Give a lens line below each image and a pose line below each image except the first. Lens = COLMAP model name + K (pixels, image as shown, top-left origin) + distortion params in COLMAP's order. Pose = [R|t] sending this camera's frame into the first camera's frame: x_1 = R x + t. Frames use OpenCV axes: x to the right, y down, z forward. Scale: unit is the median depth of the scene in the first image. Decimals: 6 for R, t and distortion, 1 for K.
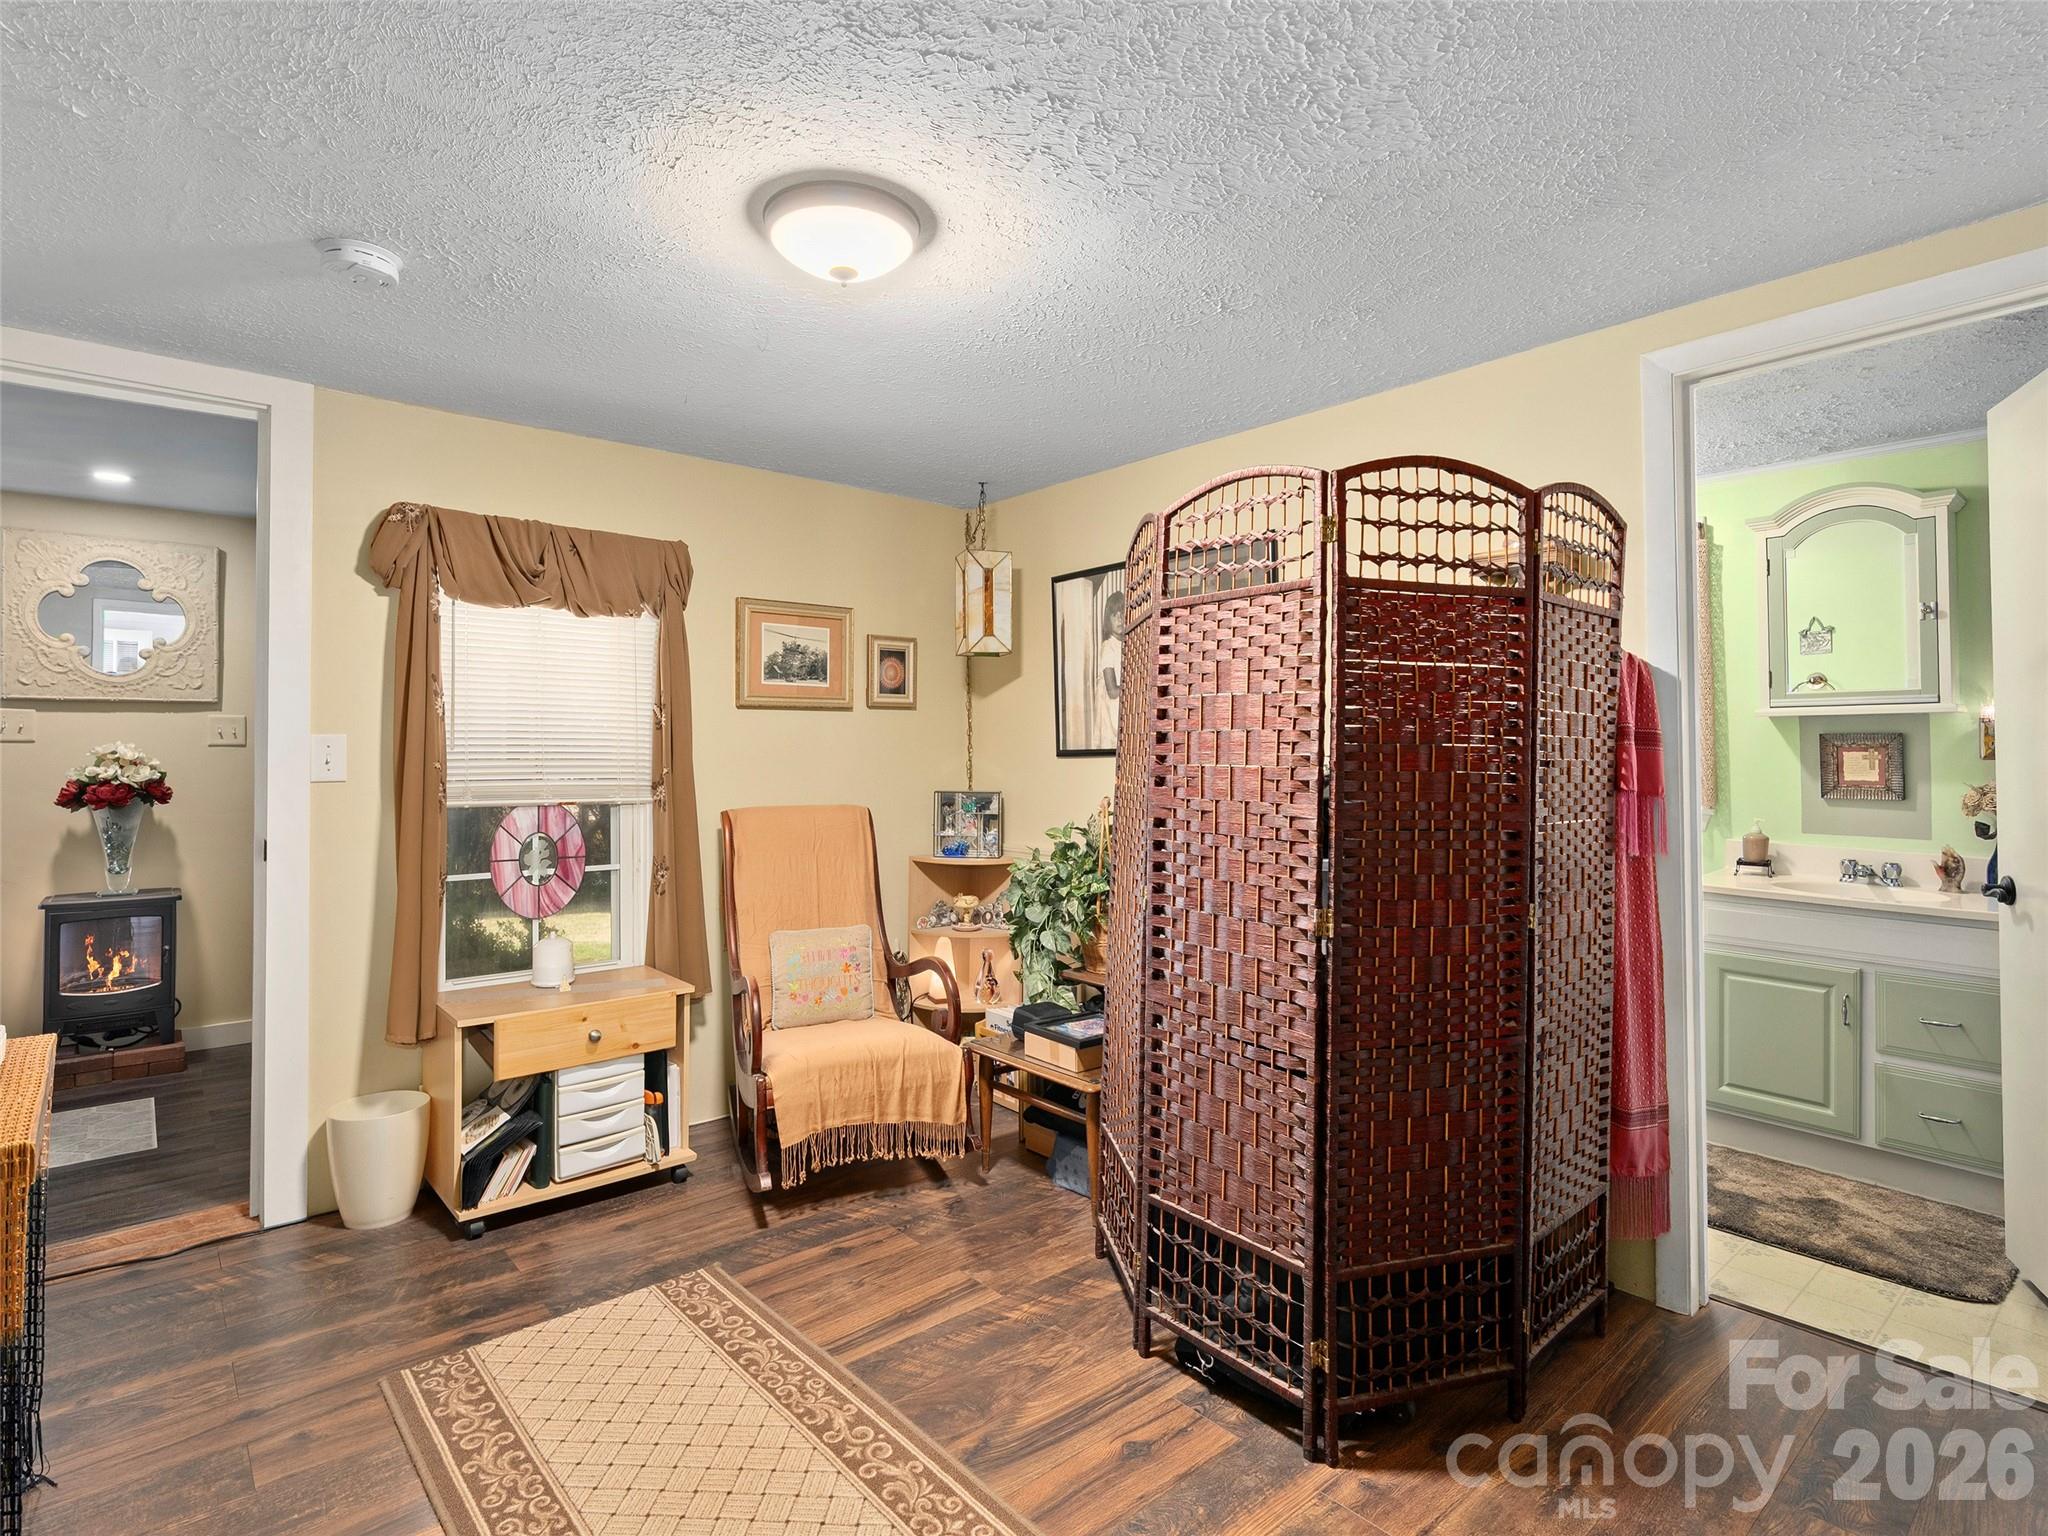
lens RADIAL K [[1058.0, 0, 1023.9], [0, 1058.0, 740.7], [0, 0, 1]] dist [-0.004609, 0.001980]
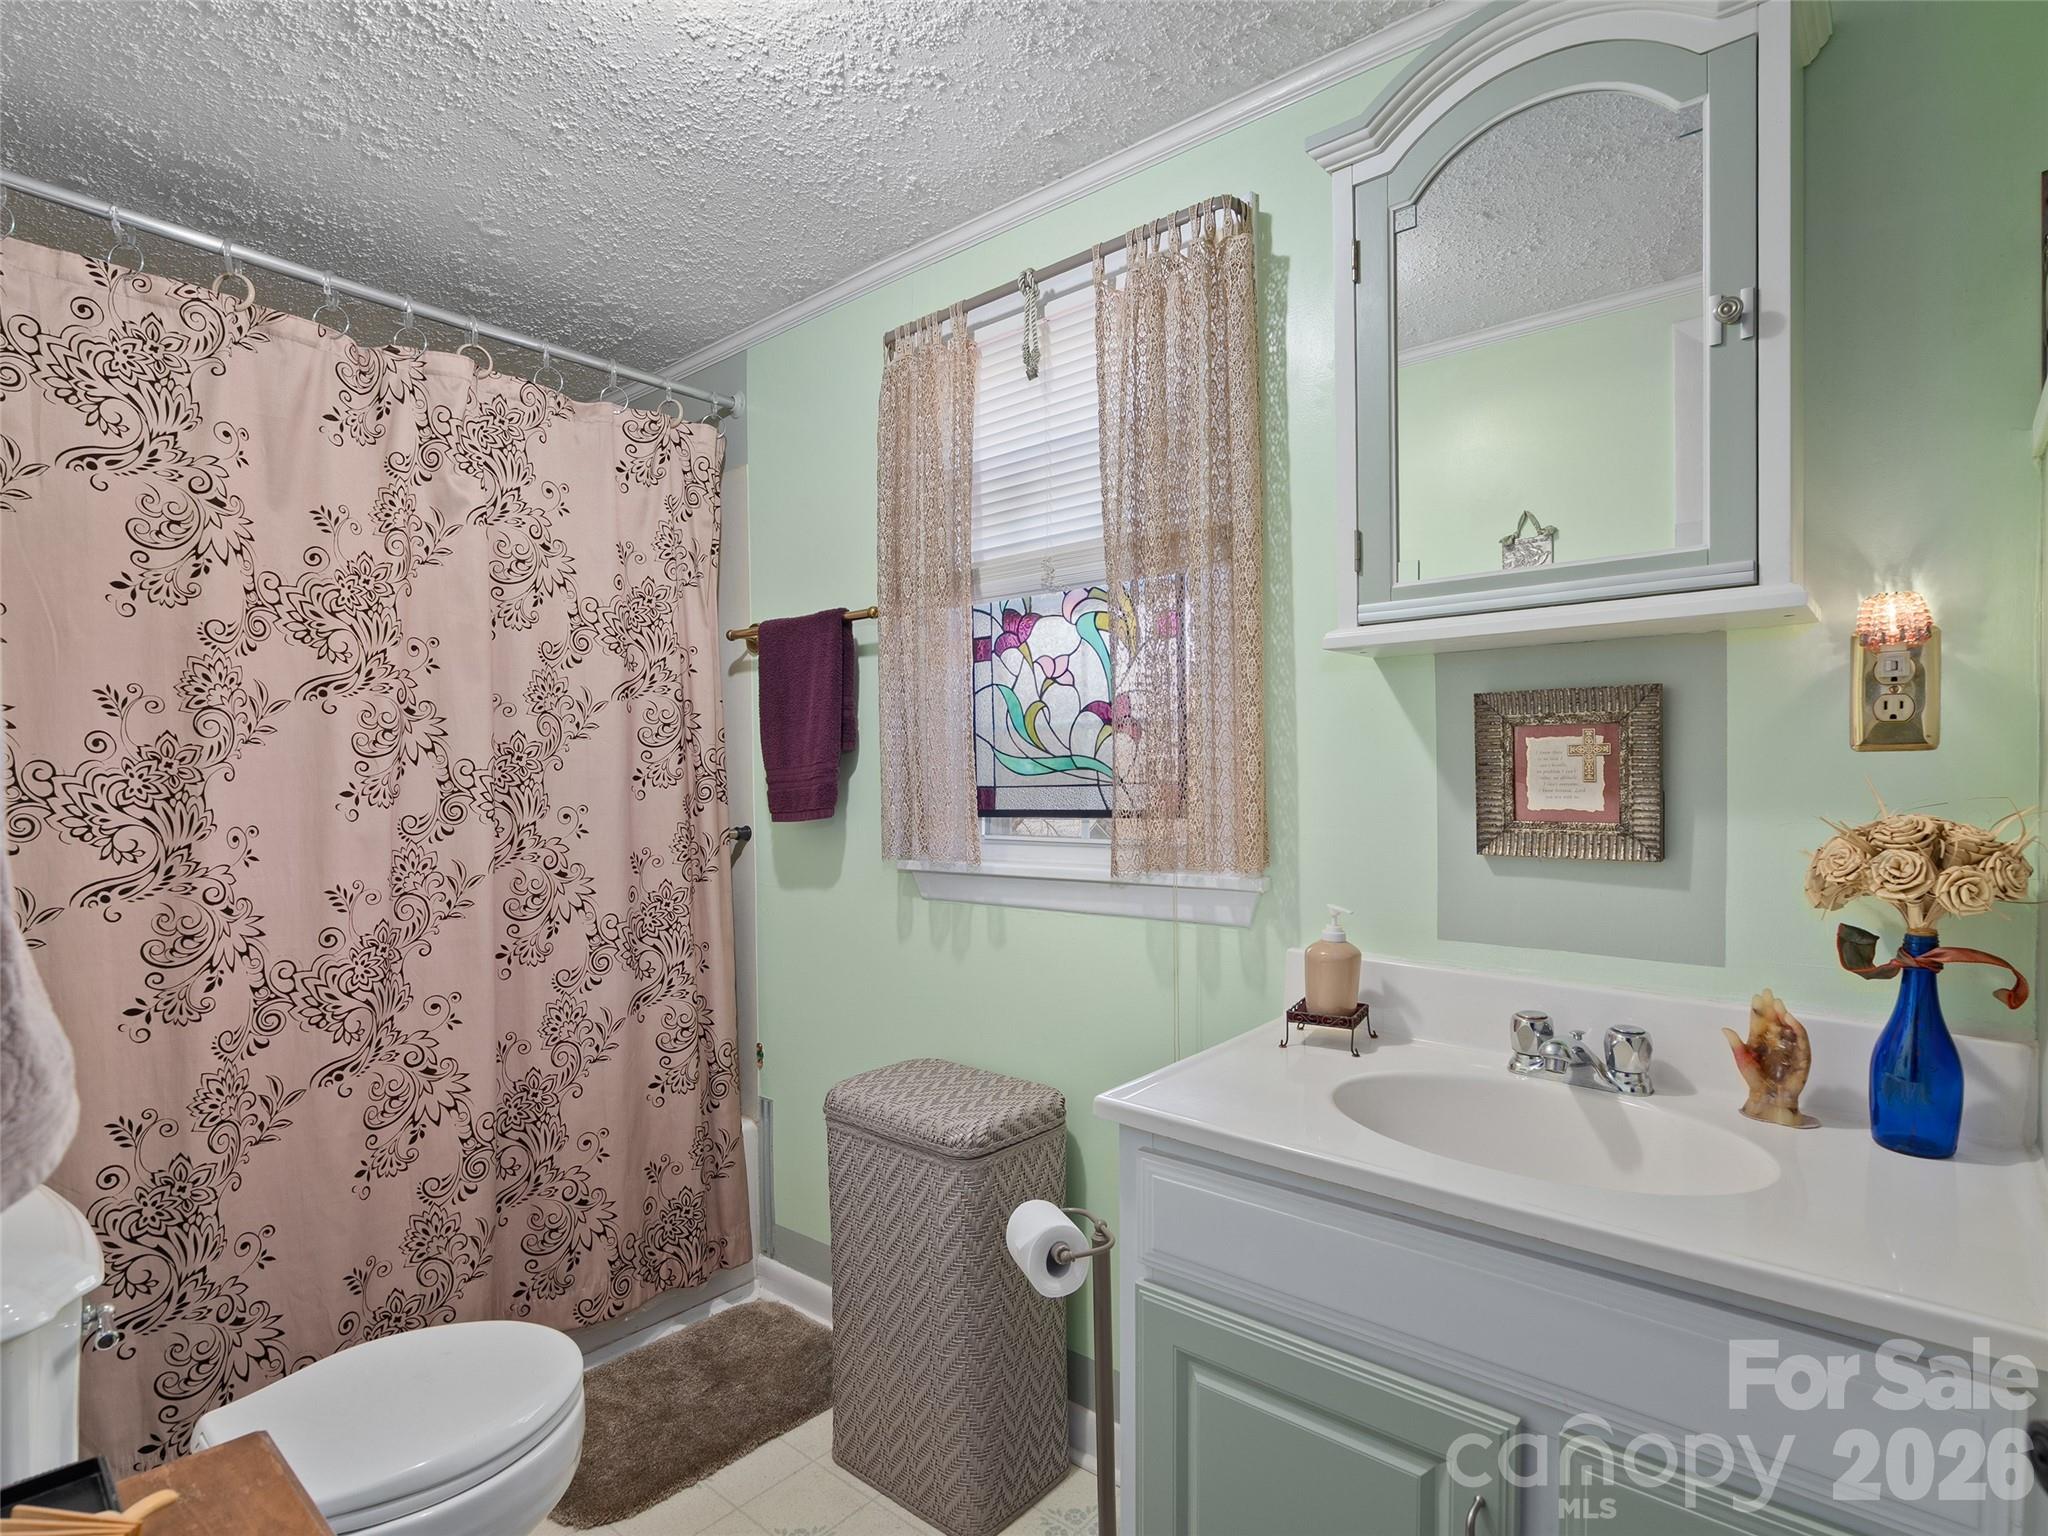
lens RADIAL K [[1058.0, 0, 1029.2], [0, 1058.0, 810.3], [0, 0, 1]] dist [-0.004609, 0.001980]
pose [[0.989080, -0.006620, 0.147233, 0.541884], [0.001377, 0.999362, 0.035680, 0.023772], [-0.147375, -0.035088, 0.988458, 0.645038]]
